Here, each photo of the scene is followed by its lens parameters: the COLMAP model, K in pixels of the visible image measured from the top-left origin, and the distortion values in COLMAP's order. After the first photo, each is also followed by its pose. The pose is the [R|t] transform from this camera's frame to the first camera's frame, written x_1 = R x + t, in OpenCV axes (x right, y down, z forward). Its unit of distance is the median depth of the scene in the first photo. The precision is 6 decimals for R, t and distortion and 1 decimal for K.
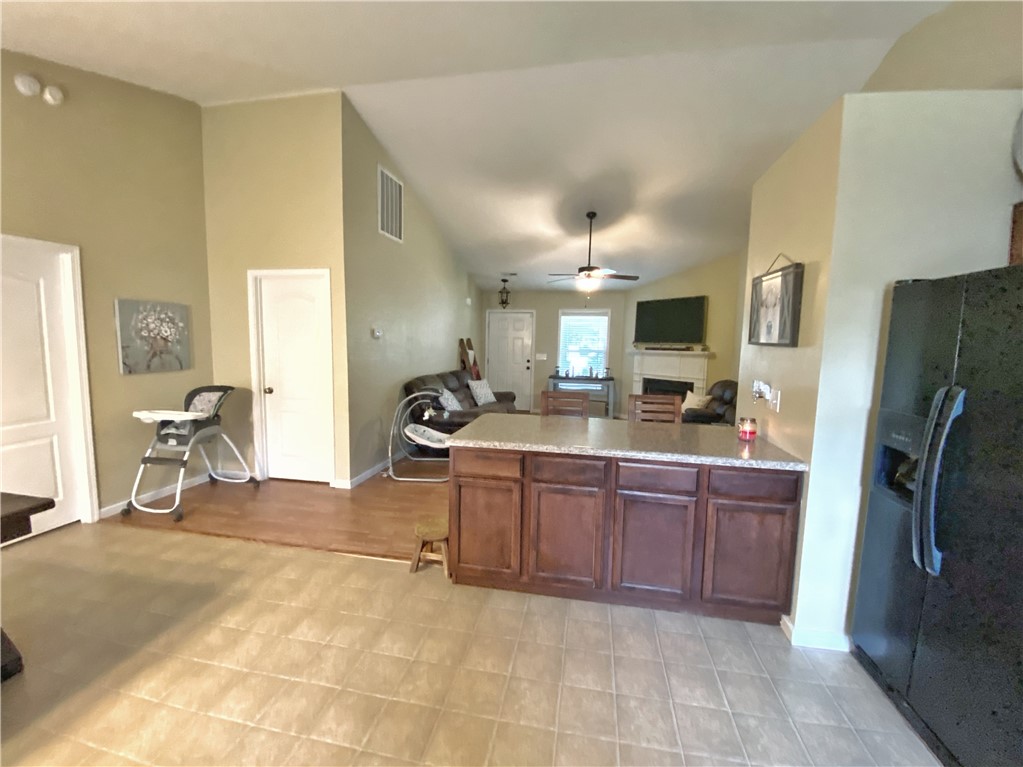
lens RADIAL K [[422.6, 0, 511.5], [0, 422.6, 383.5], [0, 0, 1]] dist [0.038186, -0.028875]
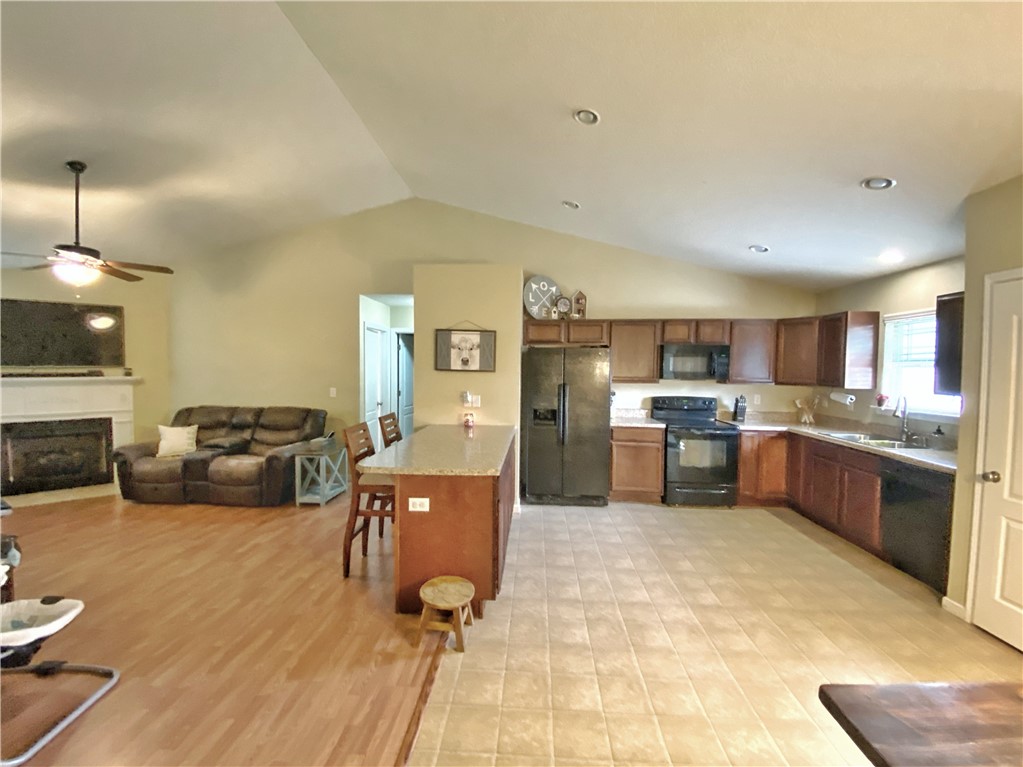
lens RADIAL K [[422.6, 0, 511.5], [0, 422.6, 383.5], [0, 0, 1]] dist [0.038186, -0.028875]
pose [[-0.144989, -0.057825, 0.987742, -0.397713], [0.087061, 0.993673, 0.070951, -0.050825], [-0.985596, 0.096281, -0.139037, 0.368148]]
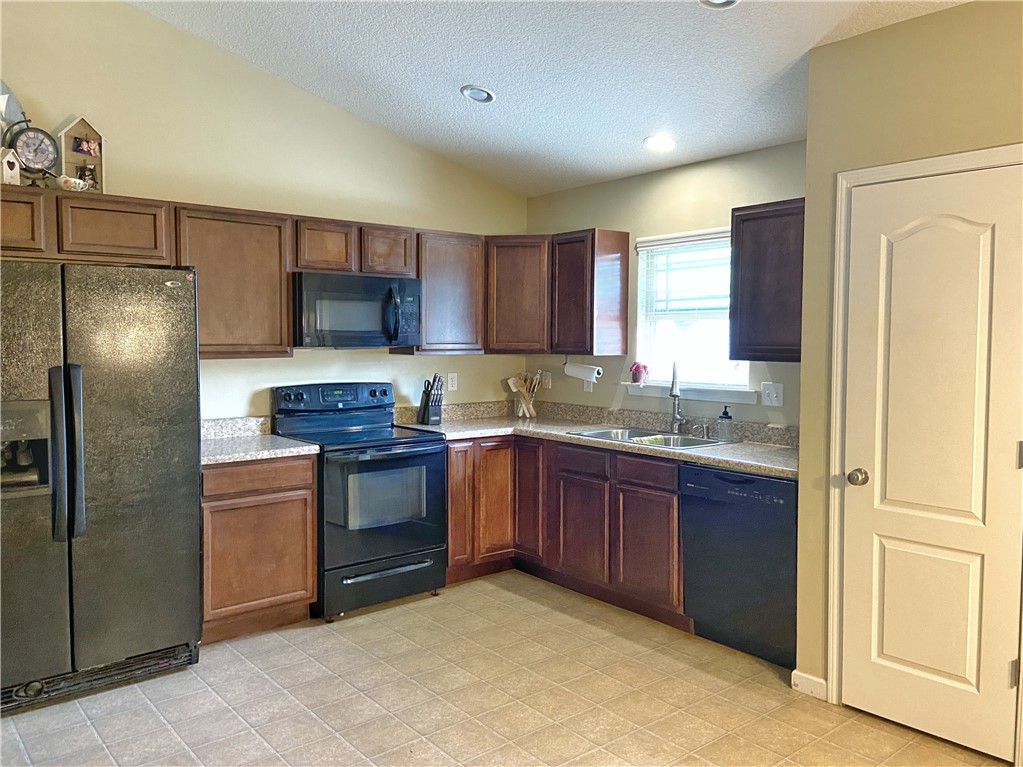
lens RADIAL K [[774.7, 0, 503.4], [0, 774.7, 372.6], [0, 0, 1]] dist [0.139054, -0.185108]
pose [[-0.782984, -0.047432, 0.620230, -0.231113], [0.048568, 0.989383, 0.136976, -0.041472], [-0.620143, 0.137374, -0.772368, 0.386800]]
